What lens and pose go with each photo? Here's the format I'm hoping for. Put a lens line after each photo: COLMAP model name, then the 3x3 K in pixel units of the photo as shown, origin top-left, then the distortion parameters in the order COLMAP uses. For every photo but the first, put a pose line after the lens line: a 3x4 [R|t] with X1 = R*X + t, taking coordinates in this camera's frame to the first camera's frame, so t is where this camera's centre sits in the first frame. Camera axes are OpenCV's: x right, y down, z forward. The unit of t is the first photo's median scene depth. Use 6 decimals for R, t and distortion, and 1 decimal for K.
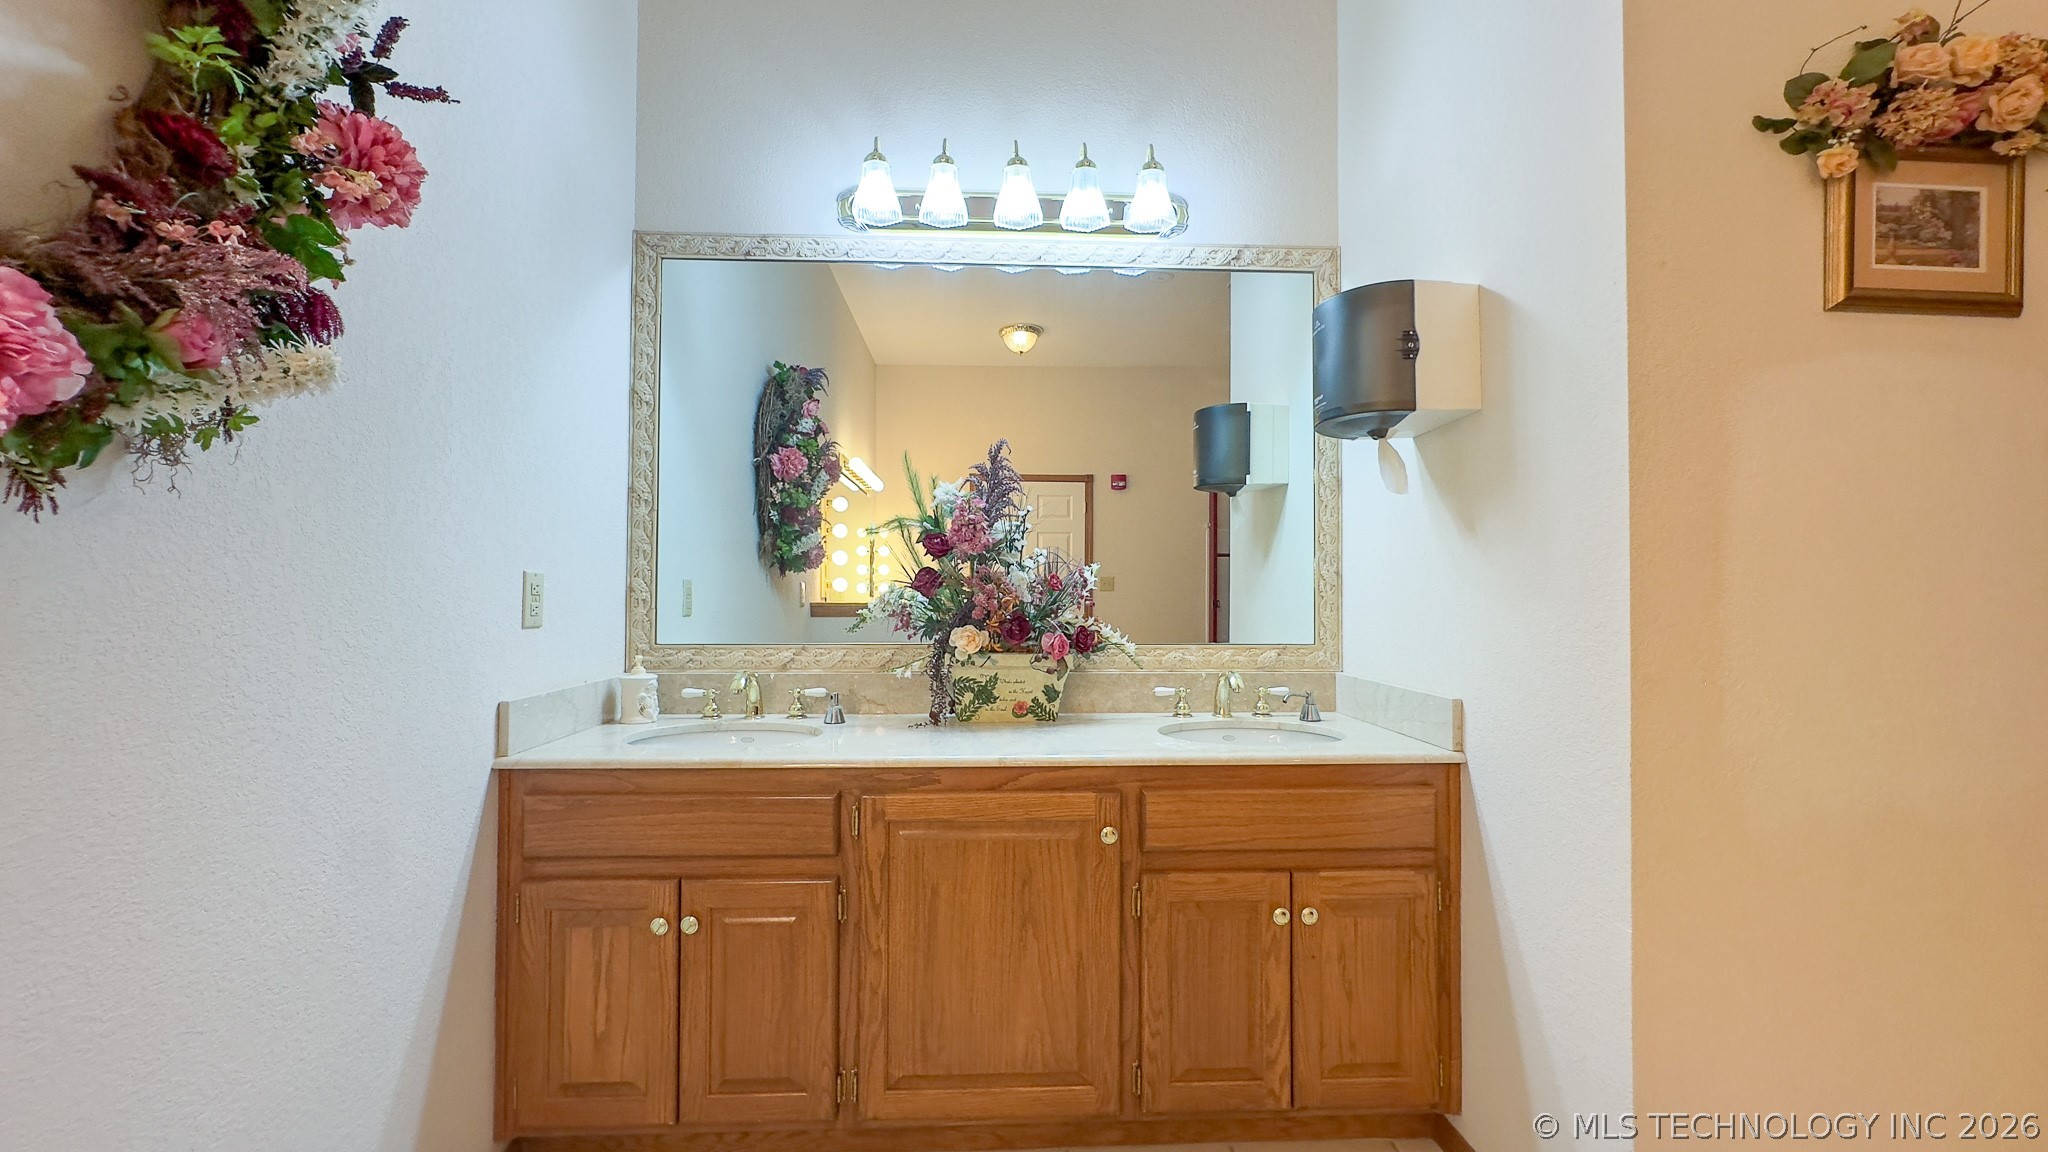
lens RADIAL K [[829.2, 0, 1024.0], [0, 829.2, 576.0], [0, 0, 1]] dist [-0.002761, 0.000418]
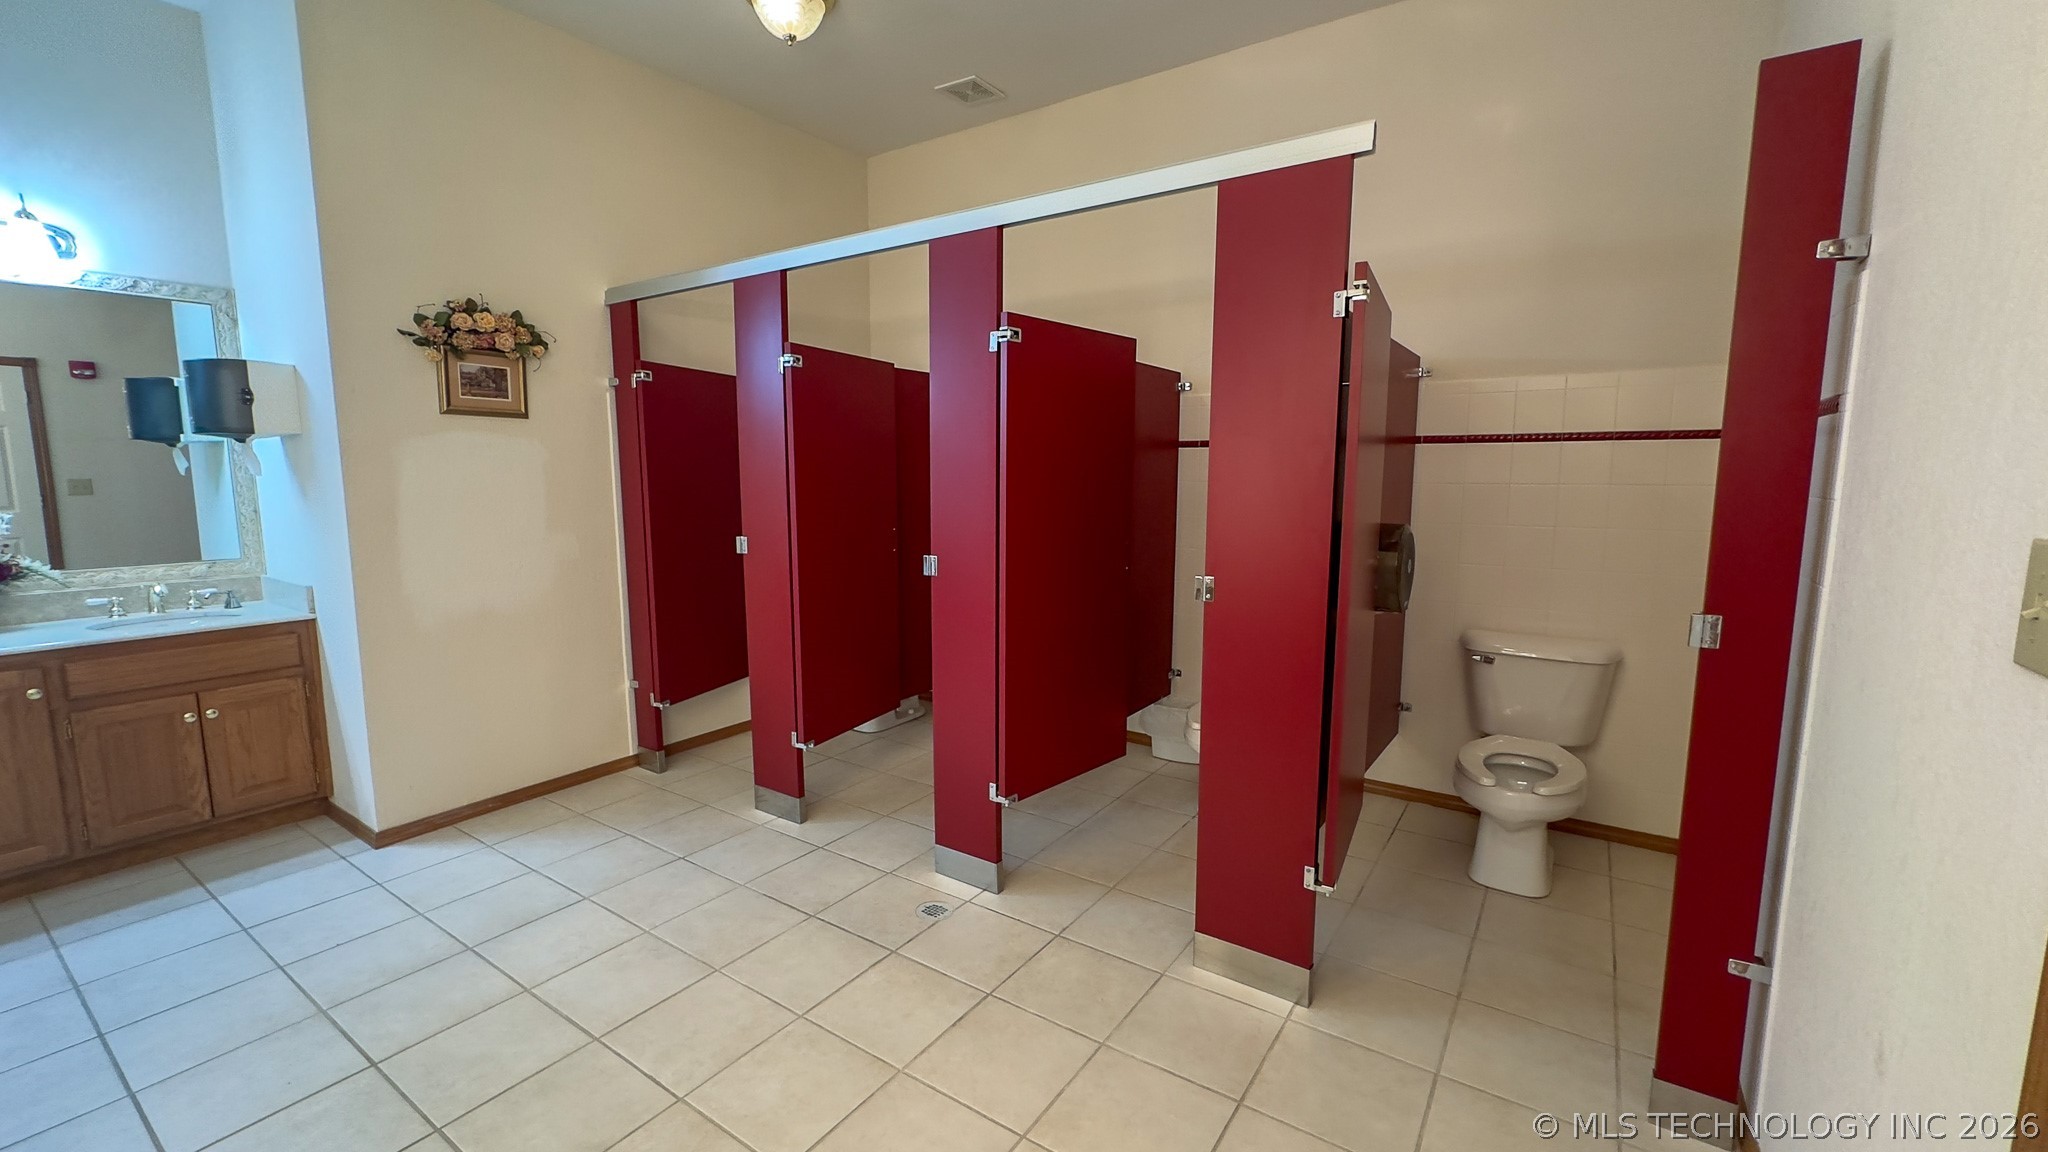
lens RADIAL K [[829.2, 0, 1024.0], [0, 829.2, 576.0], [0, 0, 1]] dist [-0.002761, 0.000418]
pose [[0.605727, -0.105525, 0.788644, 0.020271], [-0.014230, 0.989571, 0.143341, -0.139634], [-0.795545, -0.098048, 0.597908, -1.191286]]
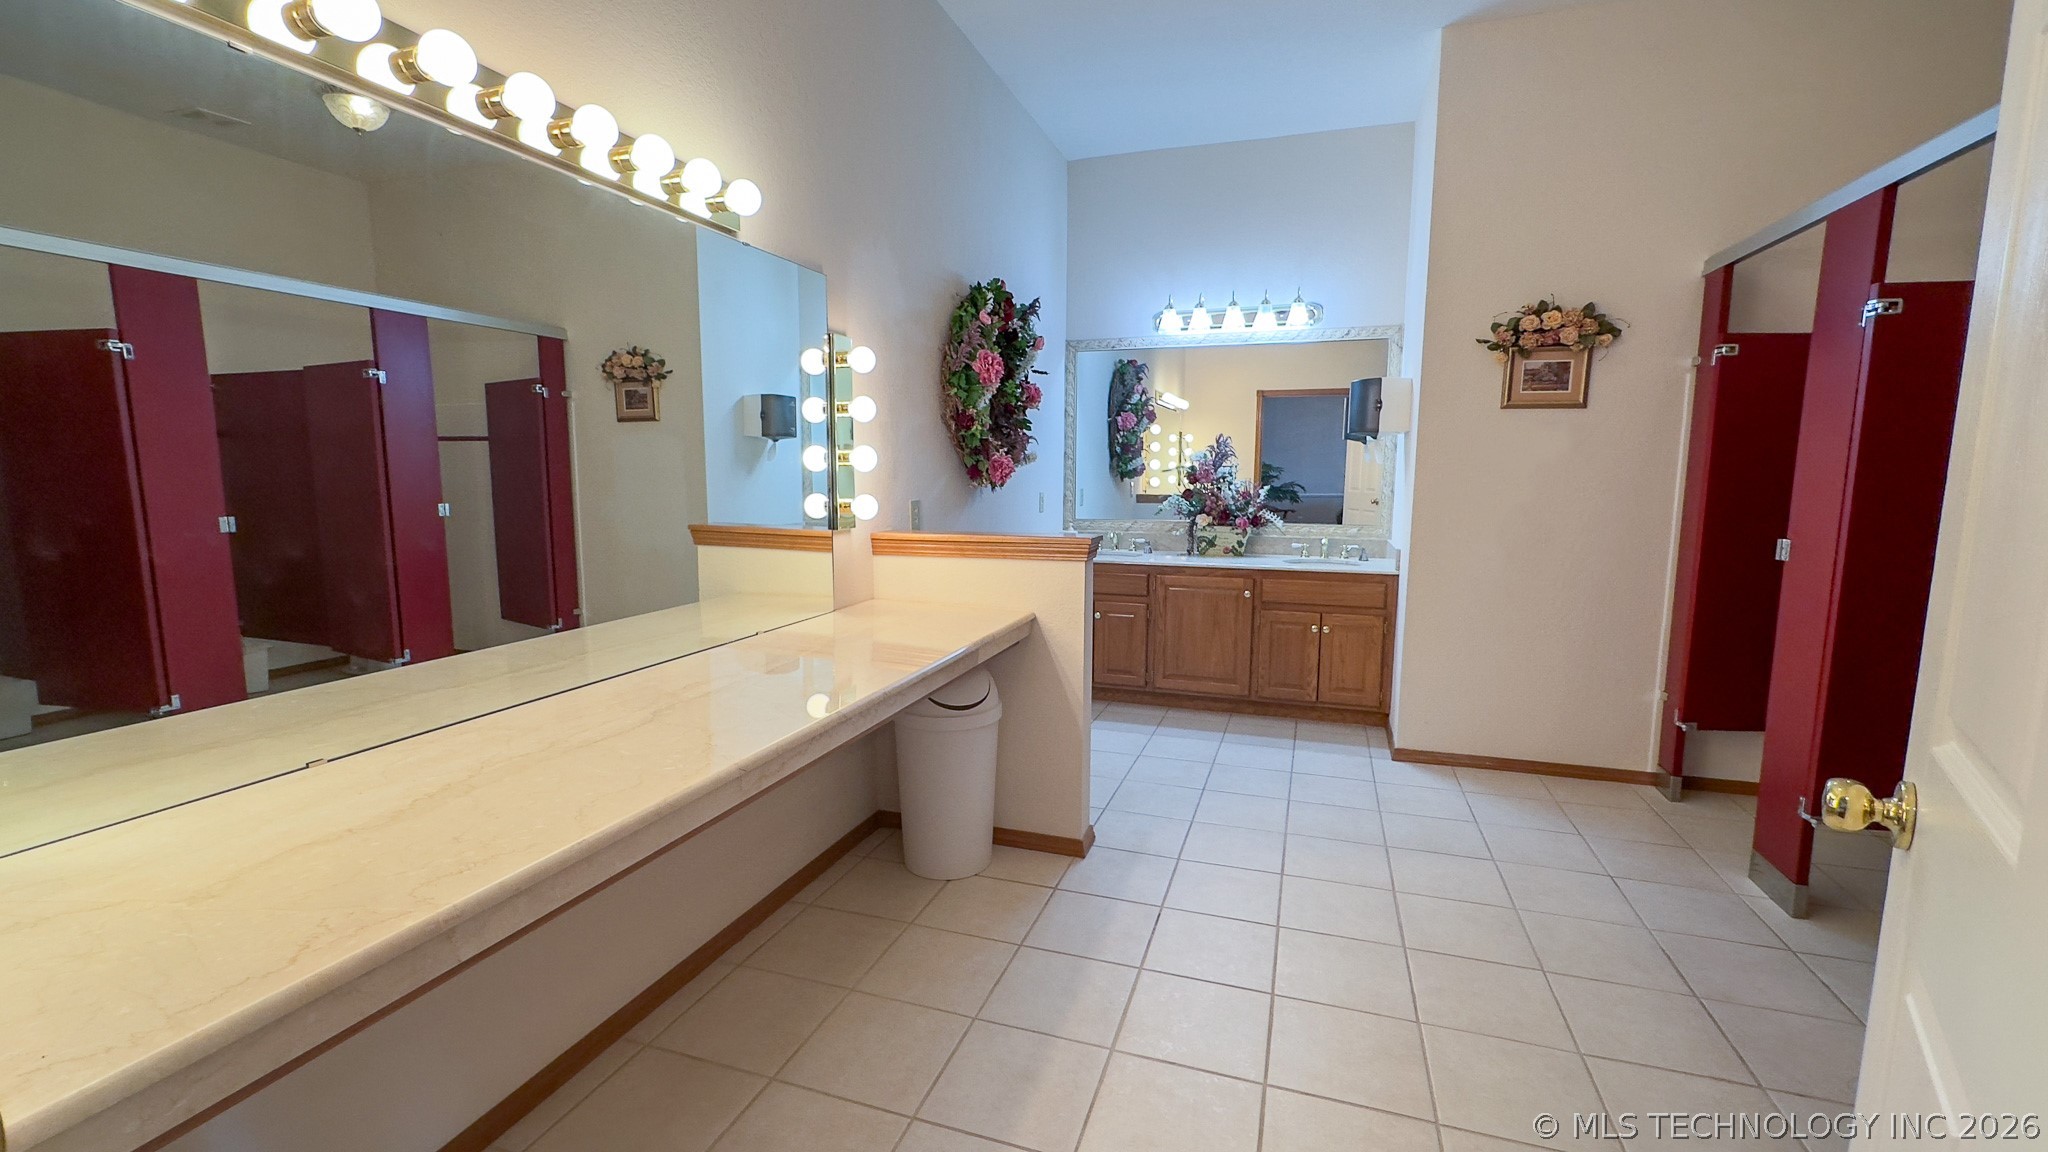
lens RADIAL K [[852.7, 0, 1014.6], [0, 852.7, 575.7], [0, 0, 1]] dist [-0.001004, 0.000221]
pose [[0.925851, 0.046719, -0.374990, 0.352463], [0.009186, 0.989252, 0.145930, -0.125764], [0.377778, -0.138554, 0.915471, -1.454954]]
